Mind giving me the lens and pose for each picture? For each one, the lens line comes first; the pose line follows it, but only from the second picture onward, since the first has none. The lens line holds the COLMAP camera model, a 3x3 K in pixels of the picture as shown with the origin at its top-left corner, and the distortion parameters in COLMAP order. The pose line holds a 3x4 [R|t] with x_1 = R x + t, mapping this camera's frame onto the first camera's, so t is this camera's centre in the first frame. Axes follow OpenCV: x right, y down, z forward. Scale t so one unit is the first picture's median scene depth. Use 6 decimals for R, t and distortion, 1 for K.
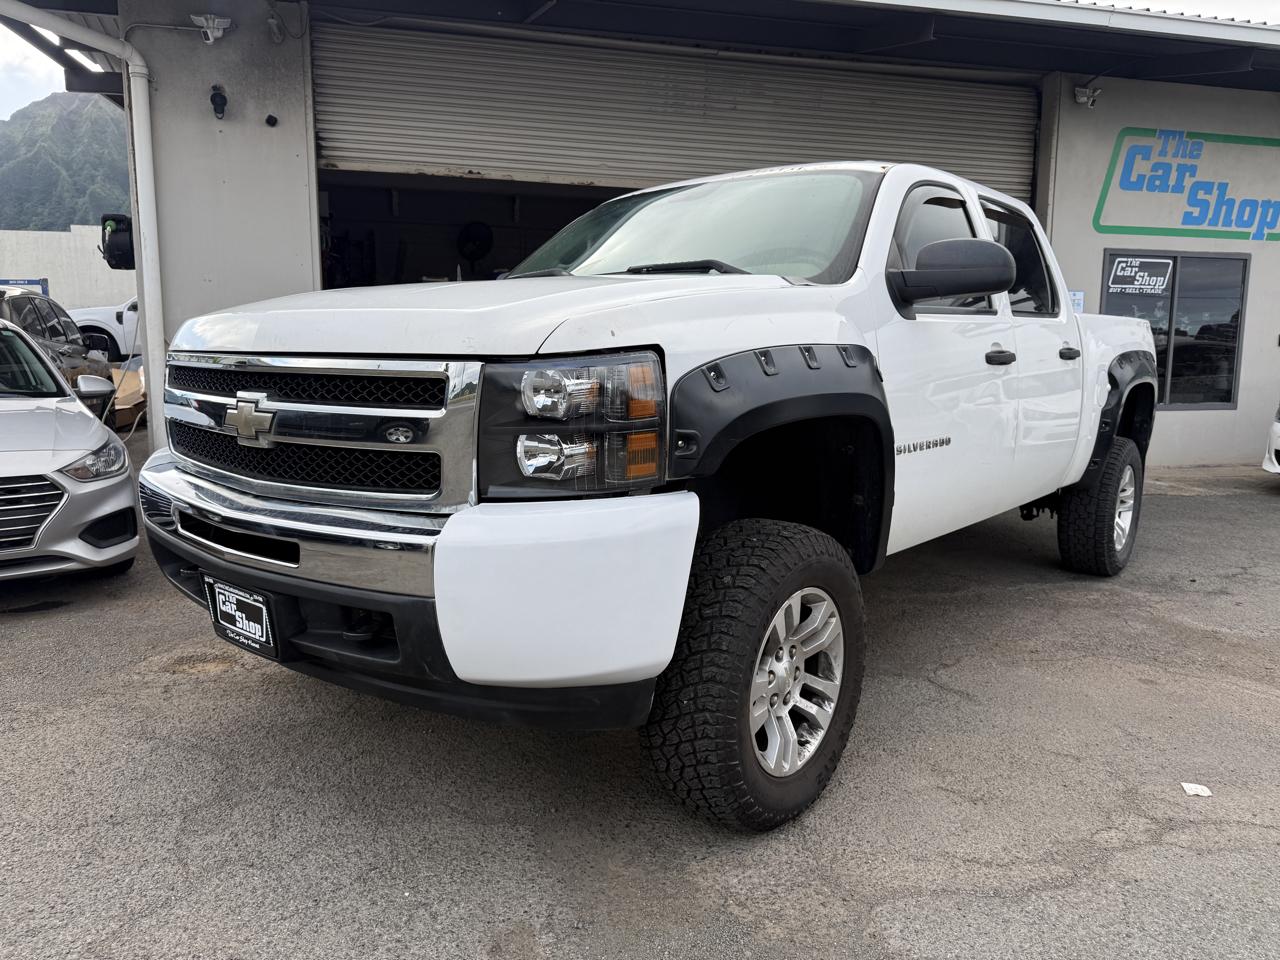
lens RADIAL K [[914.2, 0, 640.0], [0, 914.2, 480.0], [0, 0, 1]] dist [-0.000034, -0.000182]
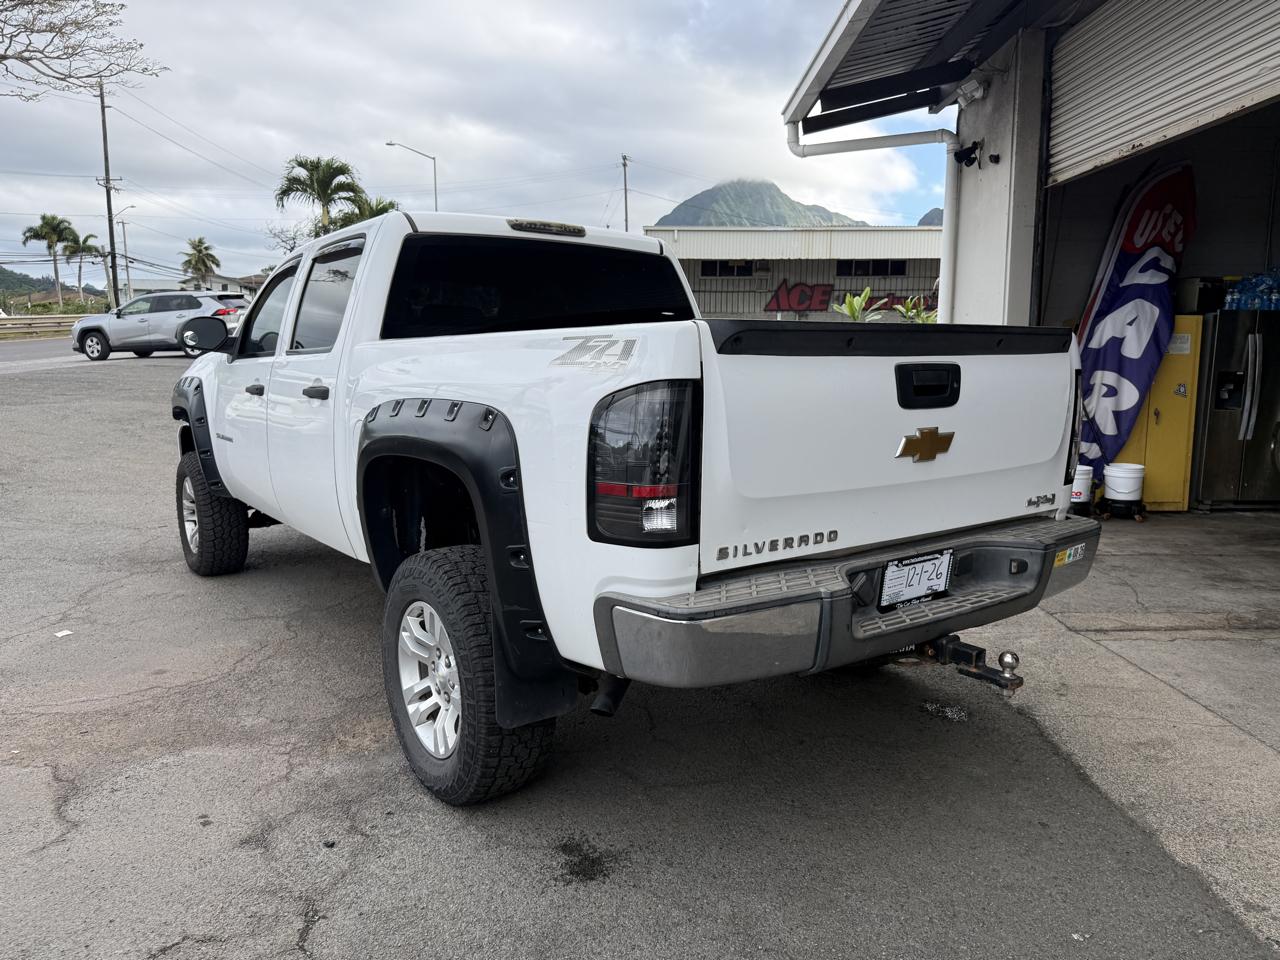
lens RADIAL K [[908.5, 0, 640.0], [0, 908.5, 480.0], [0, 0, 1]] dist [-0.004837, 0.004503]
pose [[-0.242586, 0.122720, -0.962337, 1.492924], [-0.137445, 0.977613, 0.159315, -0.284882], [0.960344, 0.170916, -0.220288, 1.806172]]
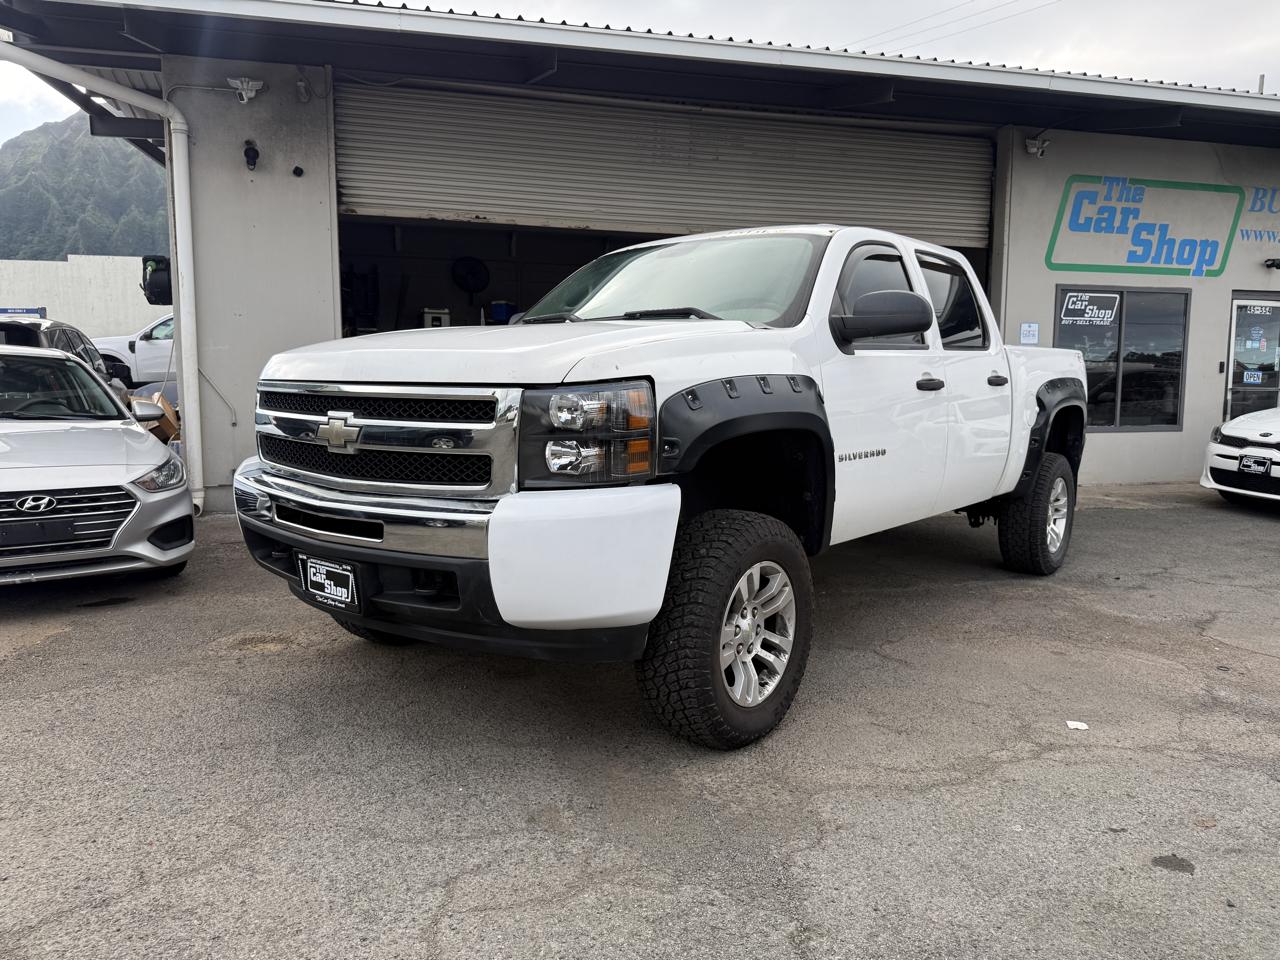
lens RADIAL K [[907.2, 0, 641.1], [0, 907.2, 477.0], [0, 0, 1]] dist [0.044276, -0.060920]
pose [[0.999918, -0.002549, 0.012552, -0.005824], [0.002946, 0.999491, -0.031771, 0.026184], [-0.012464, 0.031805, 0.999416, -0.198826]]
